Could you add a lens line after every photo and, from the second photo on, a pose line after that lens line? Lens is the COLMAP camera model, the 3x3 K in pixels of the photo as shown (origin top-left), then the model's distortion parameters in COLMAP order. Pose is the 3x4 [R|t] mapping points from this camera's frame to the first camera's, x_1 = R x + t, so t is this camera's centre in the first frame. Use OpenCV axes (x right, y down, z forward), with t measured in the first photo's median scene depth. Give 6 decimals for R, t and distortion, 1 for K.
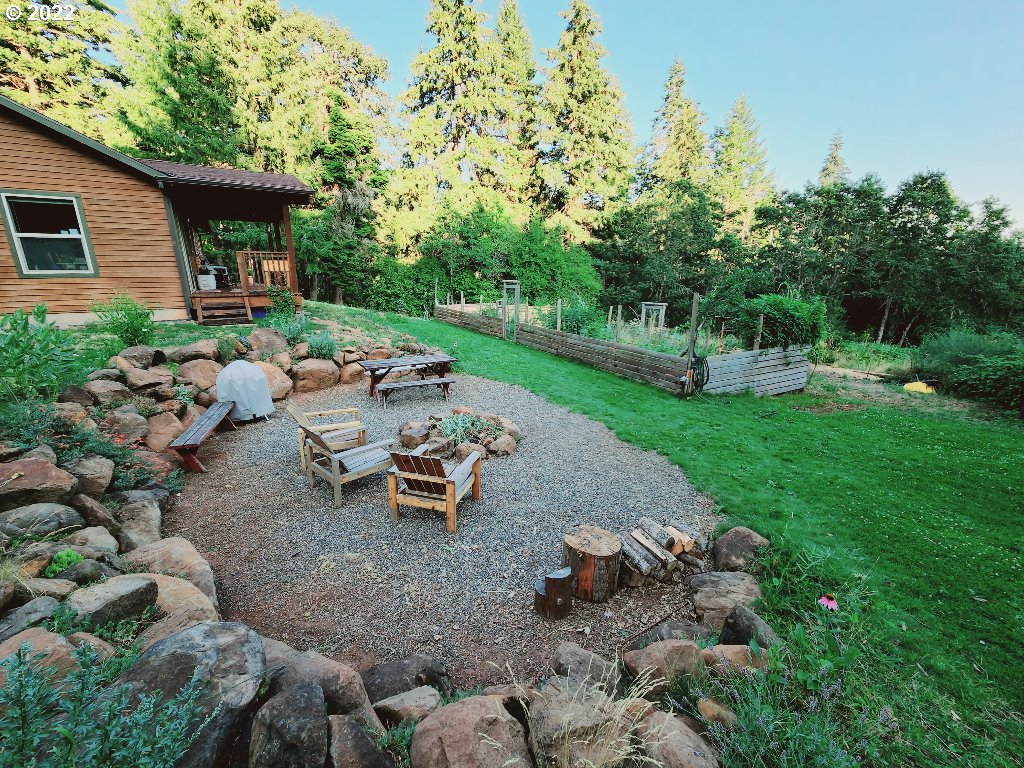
lens RADIAL K [[410.4, 0, 511.1], [0, 410.4, 384.0], [0, 0, 1]] dist [-0.009842, -0.000142]
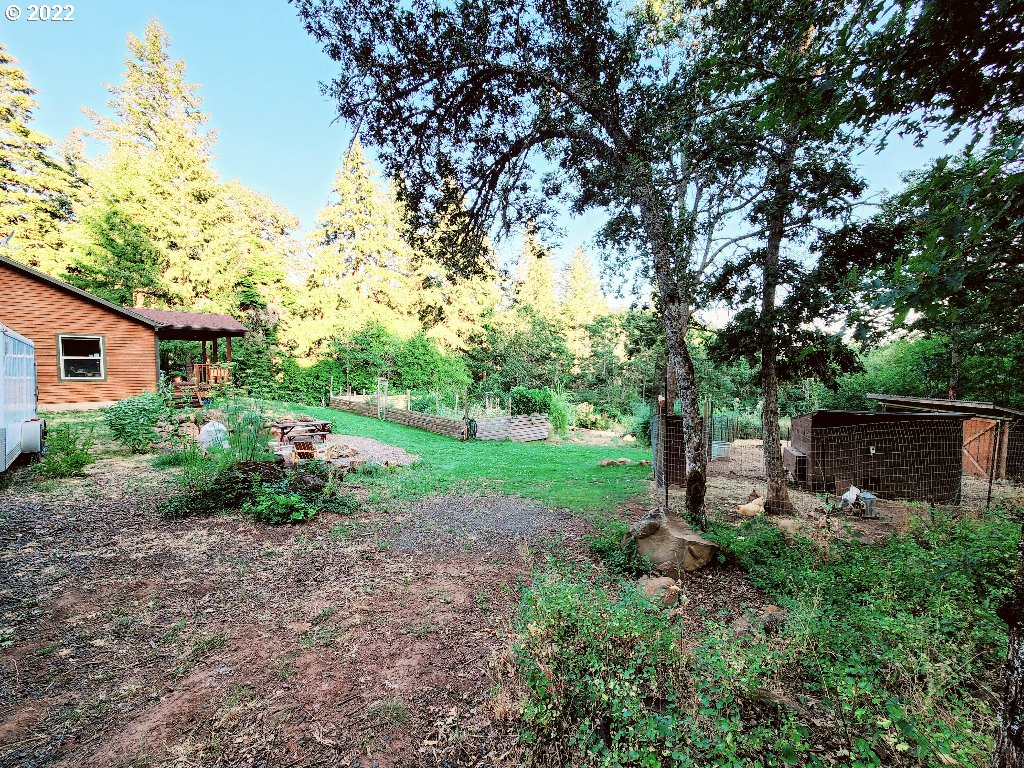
lens RADIAL K [[410.4, 0, 513.6], [0, 410.4, 385.2], [0, 0, 1]] dist [-0.009842, -0.000142]
pose [[0.975919, -0.011155, 0.217848, 0.088604], [0.058184, 0.975820, -0.210689, 0.070011], [-0.210230, 0.218291, 0.952970, -0.322397]]
